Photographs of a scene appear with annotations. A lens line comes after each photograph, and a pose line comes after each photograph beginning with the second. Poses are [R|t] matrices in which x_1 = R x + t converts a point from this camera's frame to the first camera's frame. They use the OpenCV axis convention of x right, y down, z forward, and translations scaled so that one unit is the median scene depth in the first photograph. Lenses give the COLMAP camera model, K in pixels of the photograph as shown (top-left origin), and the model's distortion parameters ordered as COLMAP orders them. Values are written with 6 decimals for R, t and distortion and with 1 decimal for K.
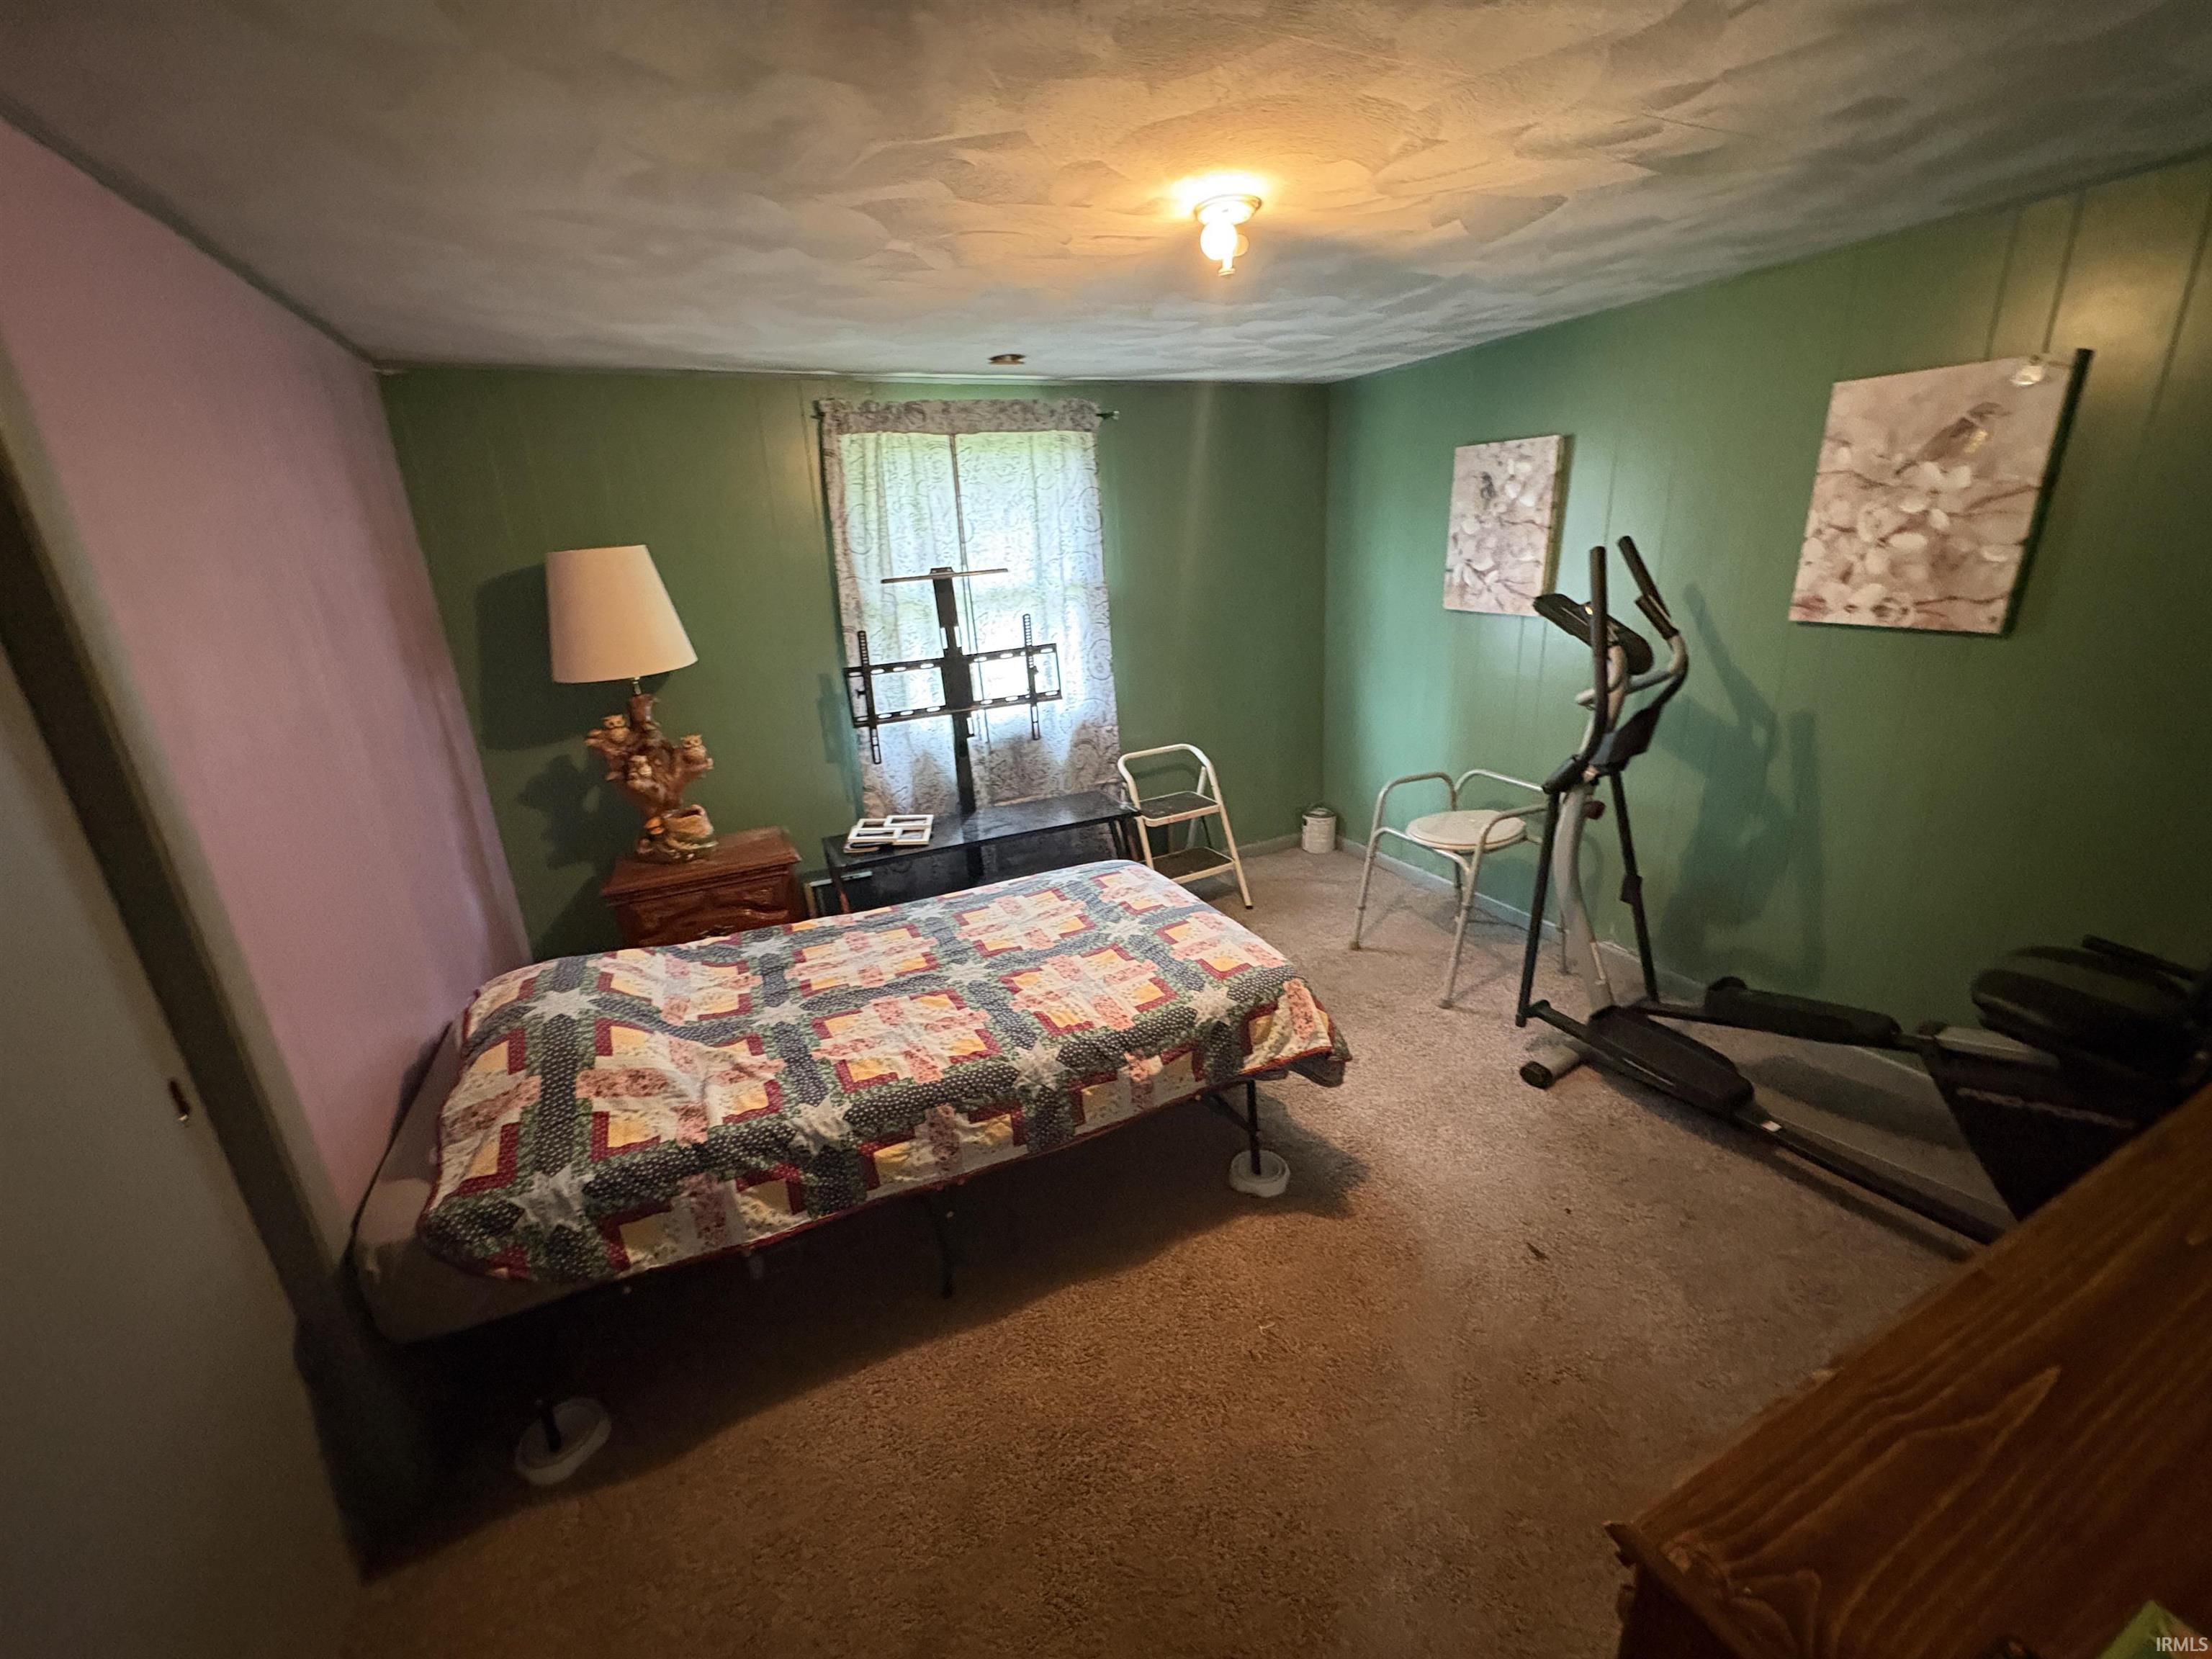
lens RADIAL K [[882.6, 0, 1102.2], [0, 882.6, 834.7], [0, 0, 1]] dist [-0.001824, 0.000026]
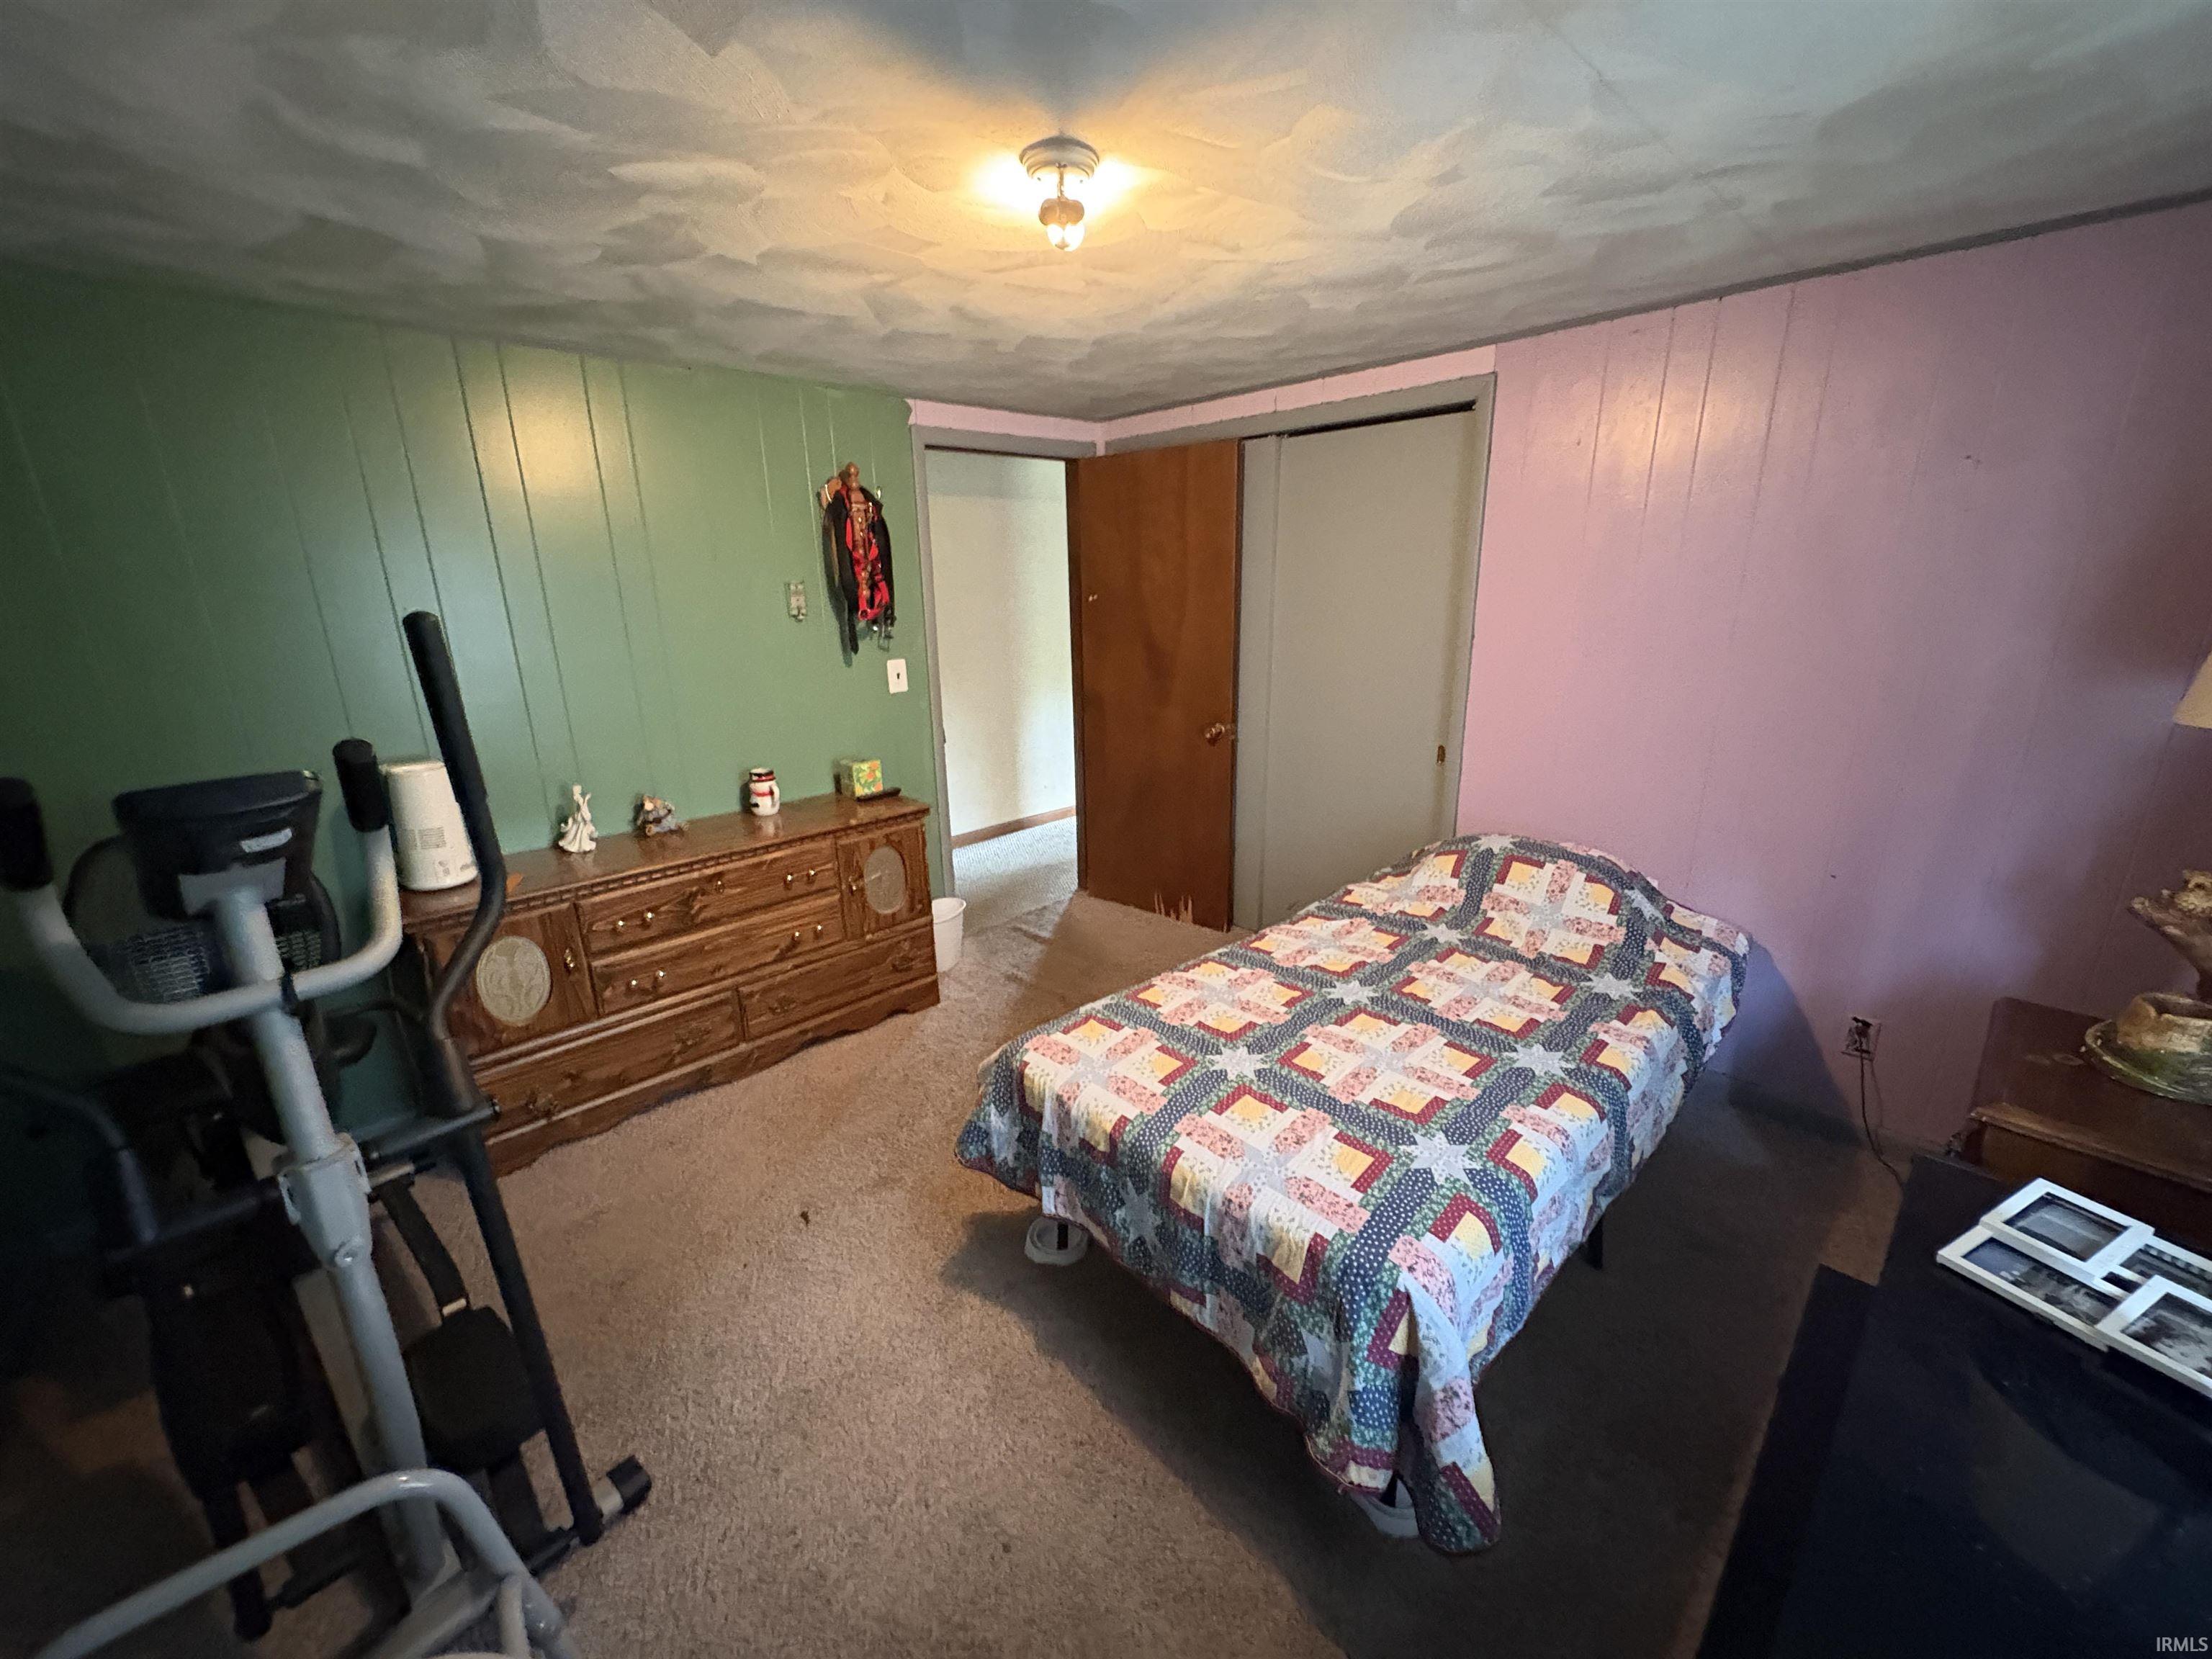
lens RADIAL K [[882.6, 0, 1101.8], [0, 882.6, 832.6], [0, 0, 1]] dist [-0.001824, 0.000026]
pose [[-0.945096, 0.156876, -0.286678, 0.326609], [-0.038576, 0.817555, 0.574558, -0.489820], [0.324509, 0.554071, -0.766616, 1.466547]]
